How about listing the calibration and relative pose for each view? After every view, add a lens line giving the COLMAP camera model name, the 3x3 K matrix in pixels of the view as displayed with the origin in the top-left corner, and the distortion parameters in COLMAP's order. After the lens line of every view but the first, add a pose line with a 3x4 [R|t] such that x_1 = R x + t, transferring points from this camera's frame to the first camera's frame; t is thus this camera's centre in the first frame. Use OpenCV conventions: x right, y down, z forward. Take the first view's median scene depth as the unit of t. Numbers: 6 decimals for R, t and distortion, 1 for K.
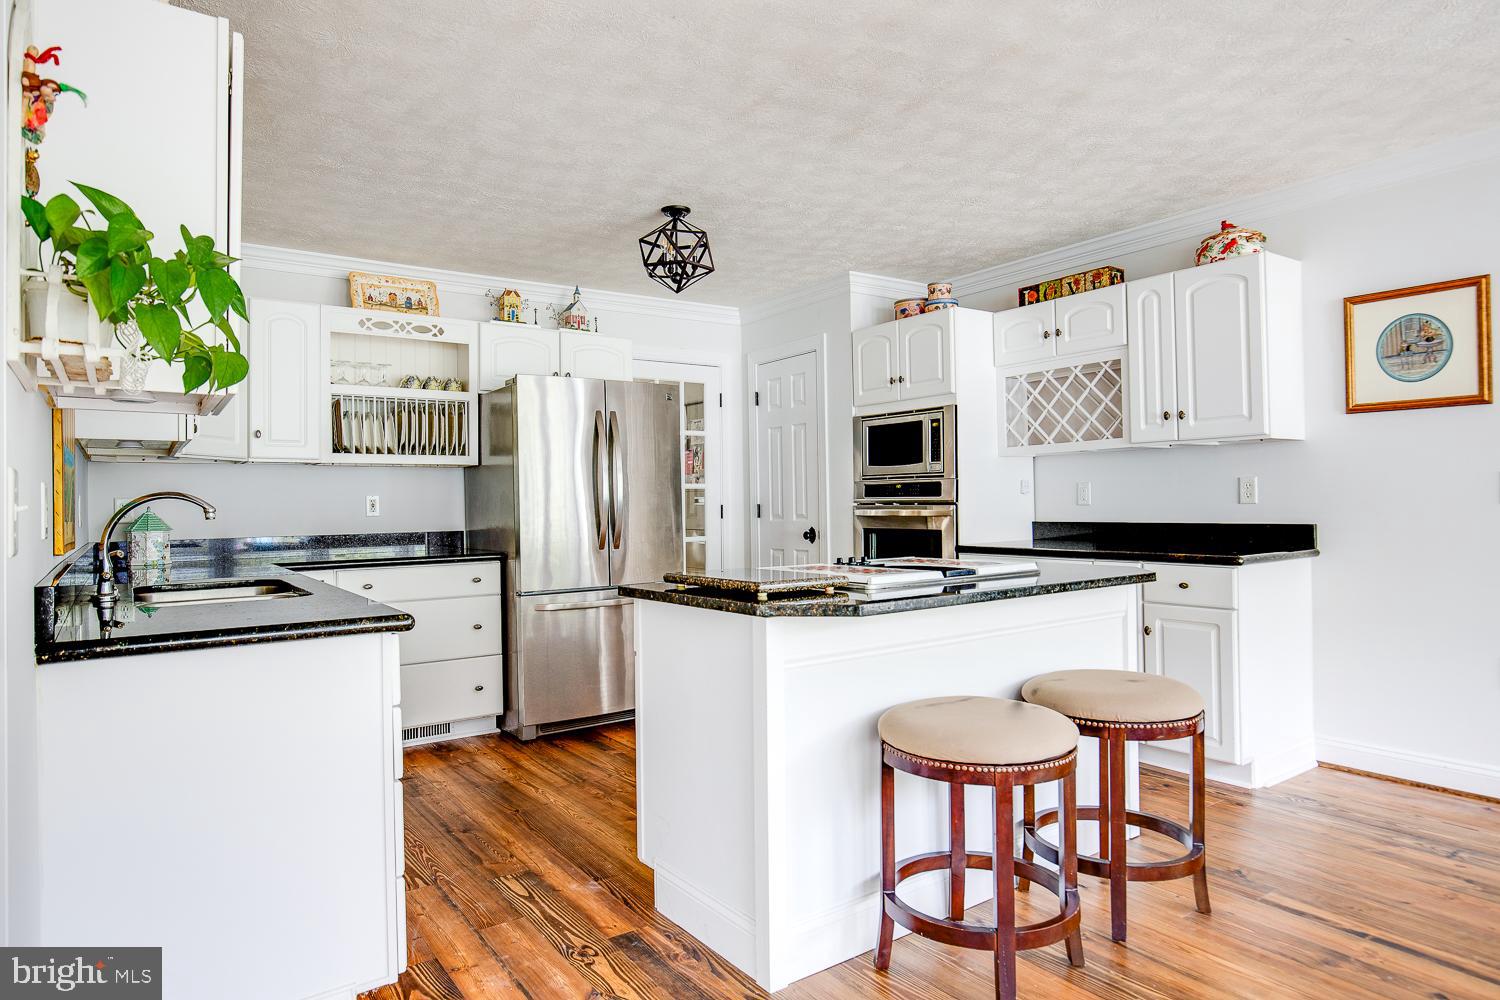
lens RADIAL K [[875.3, 0, 750.0], [0, 875.3, 500.0], [0, 0, 1]] dist [-0.006700, -0.000614]
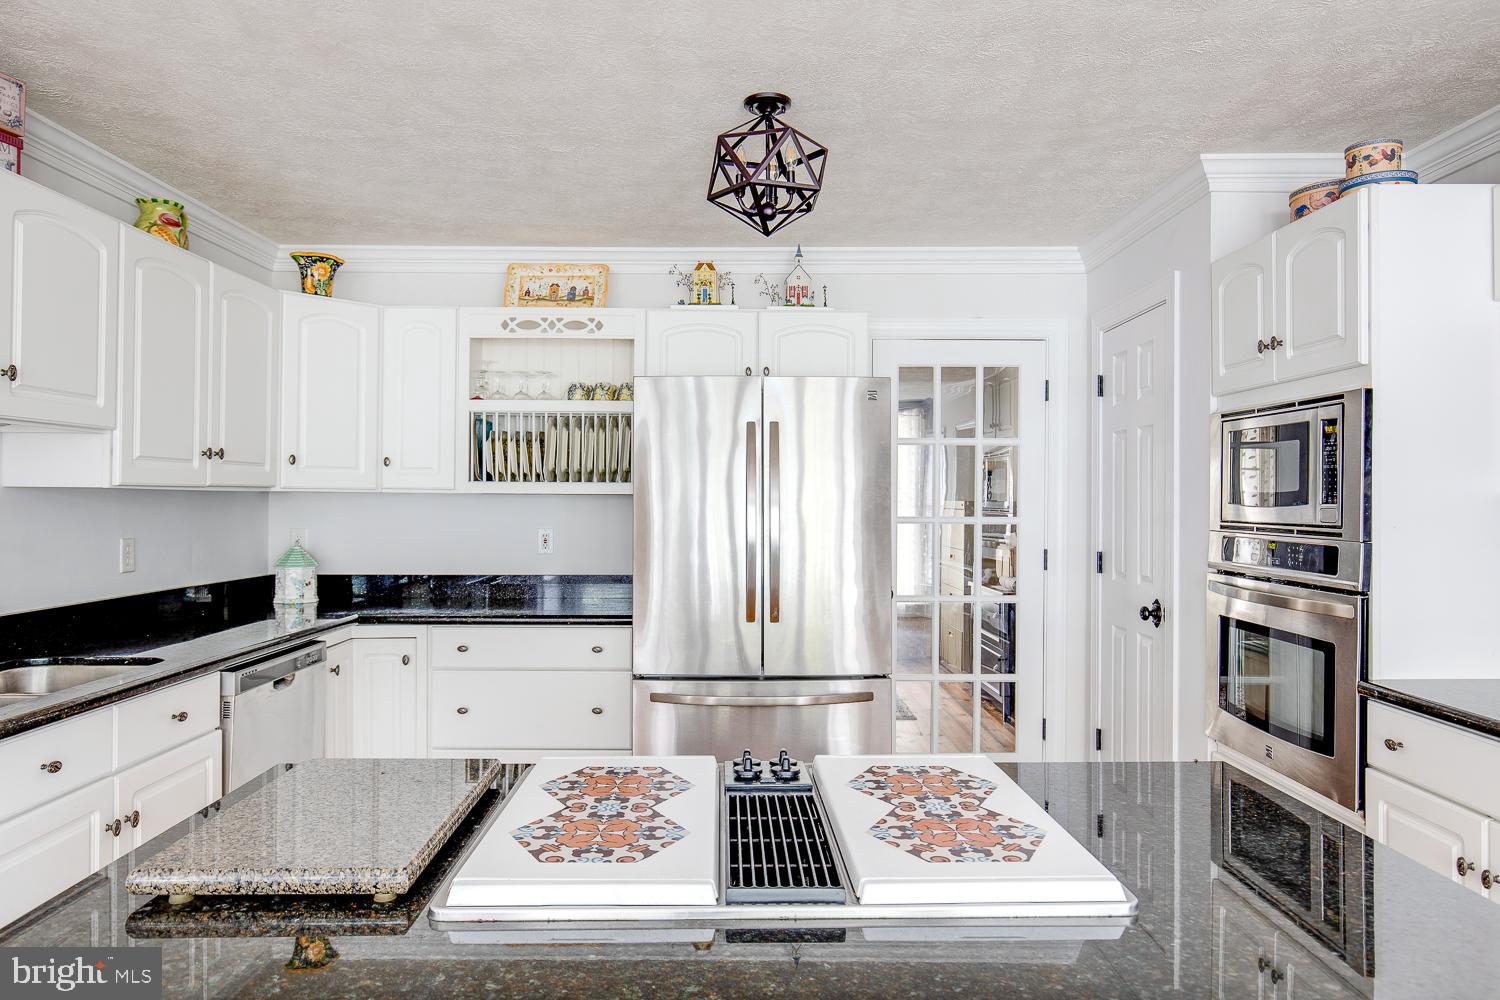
lens RADIAL K [[950.4, 0, 750.0], [0, 950.4, 500.0], [0, 0, 1]] dist [-0.003473, 0.005551]
pose [[0.821752, 0.020013, -0.569493, 0.252331], [-0.015737, 0.999799, 0.012427, -0.048392], [0.569628, -0.001250, 0.821902, 0.372830]]
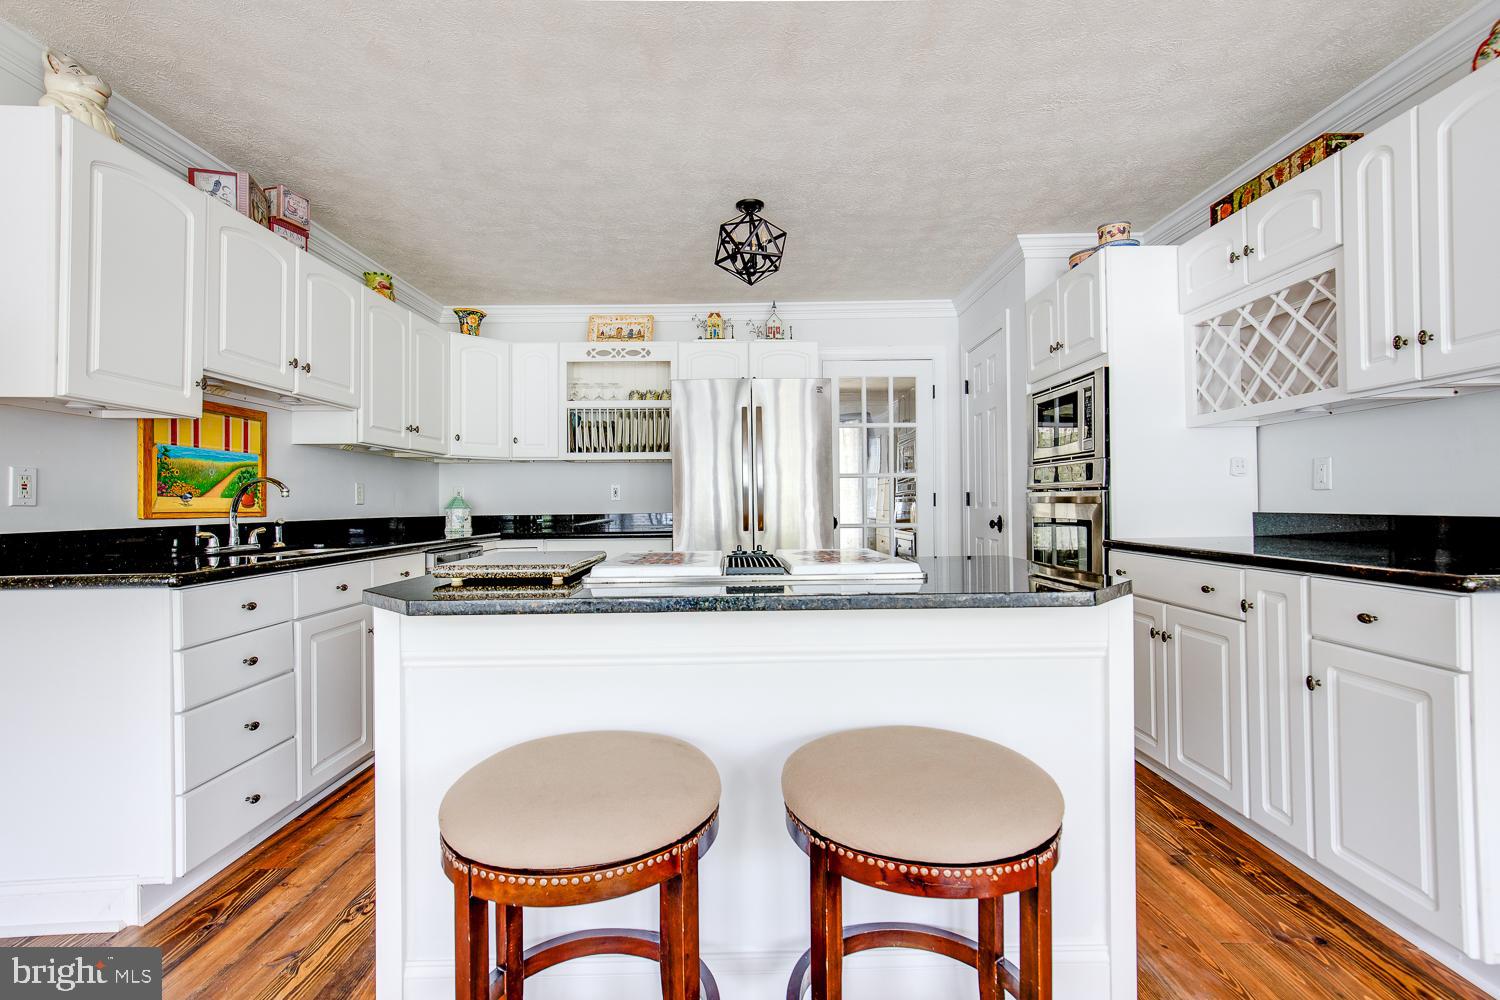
lens RADIAL K [[671.1, 0, 750.0], [0, 671.1, 500.0], [0, 0, 1]] dist [0.000545, 0.000277]
pose [[0.821600, 0.005063, -0.570042, 0.316419], [-0.000827, 0.999970, 0.007691, 0.010354], [0.570064, -0.005848, 0.821580, 0.293553]]
